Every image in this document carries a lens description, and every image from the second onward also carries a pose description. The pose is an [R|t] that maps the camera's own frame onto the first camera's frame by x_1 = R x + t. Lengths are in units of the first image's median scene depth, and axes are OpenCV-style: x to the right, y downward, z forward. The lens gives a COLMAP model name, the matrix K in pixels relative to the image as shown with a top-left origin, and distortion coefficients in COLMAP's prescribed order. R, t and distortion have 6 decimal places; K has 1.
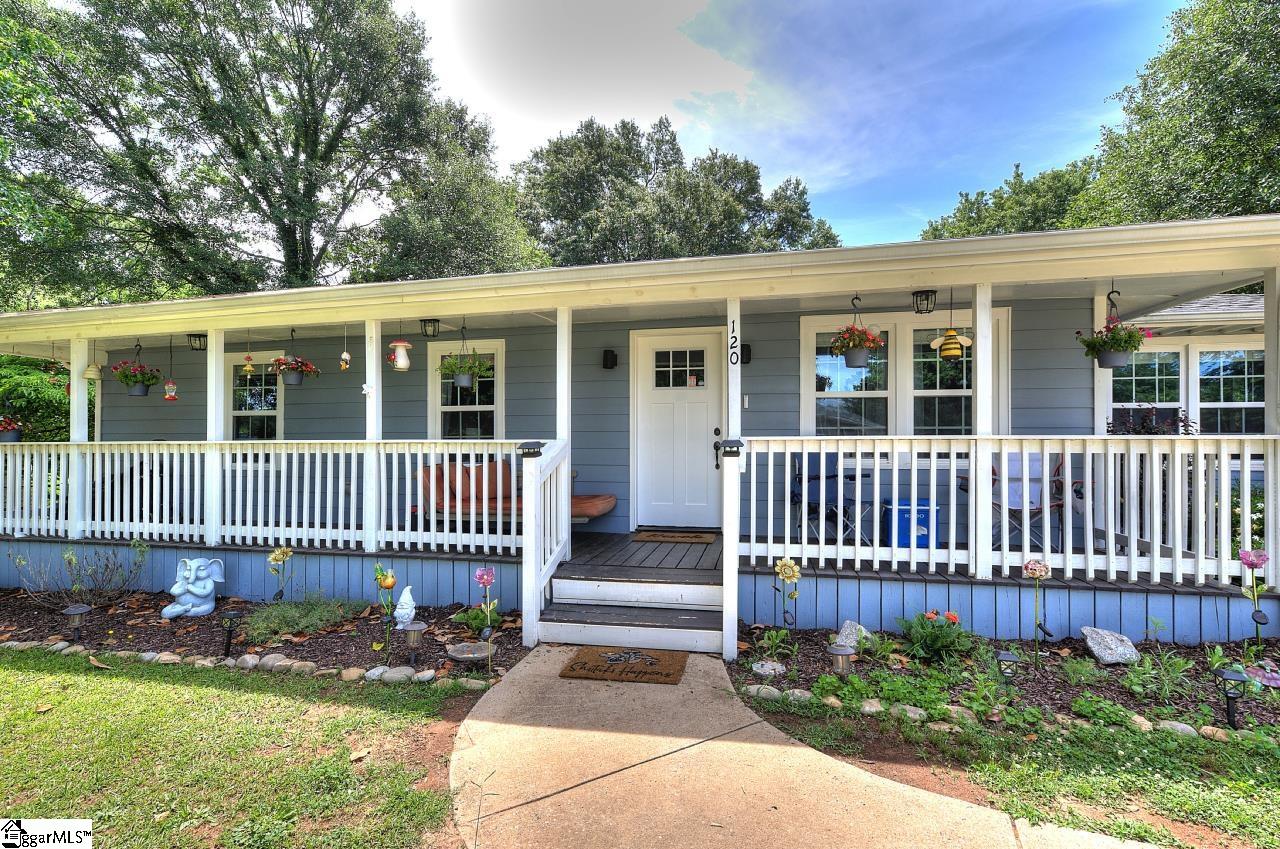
lens RADIAL K [[545.6, 0, 636.1], [0, 545.6, 431.0], [0, 0, 1]] dist [0.003242, -0.000411]
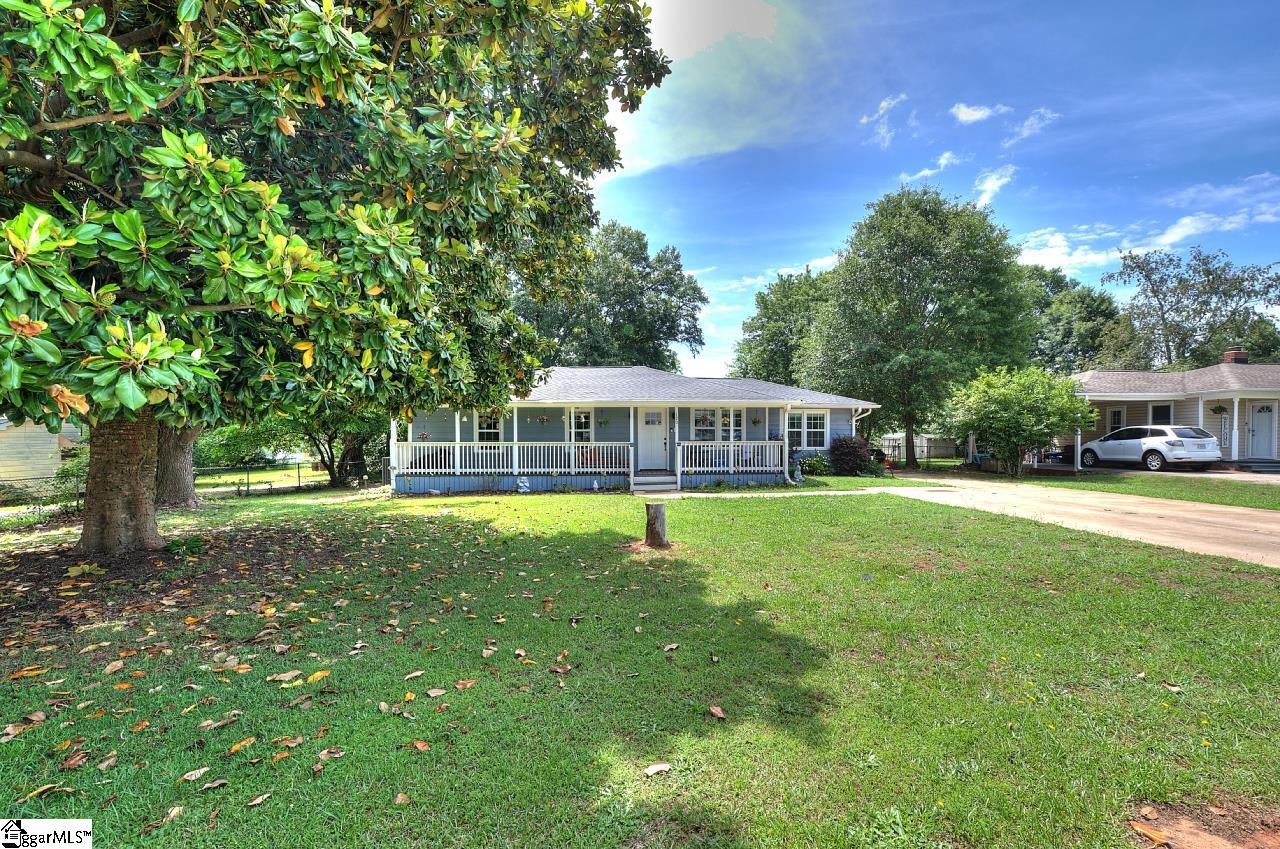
lens RADIAL K [[545.6, 0, 641.0], [0, 545.6, 427.2], [0, 0, 1]] dist [0.003242, -0.000411]
pose [[0.969842, 0.005765, 0.243668, -0.742729], [-0.006559, 0.999976, 0.002445, -0.072602], [-0.243648, -0.003970, 0.969856, -1.989490]]
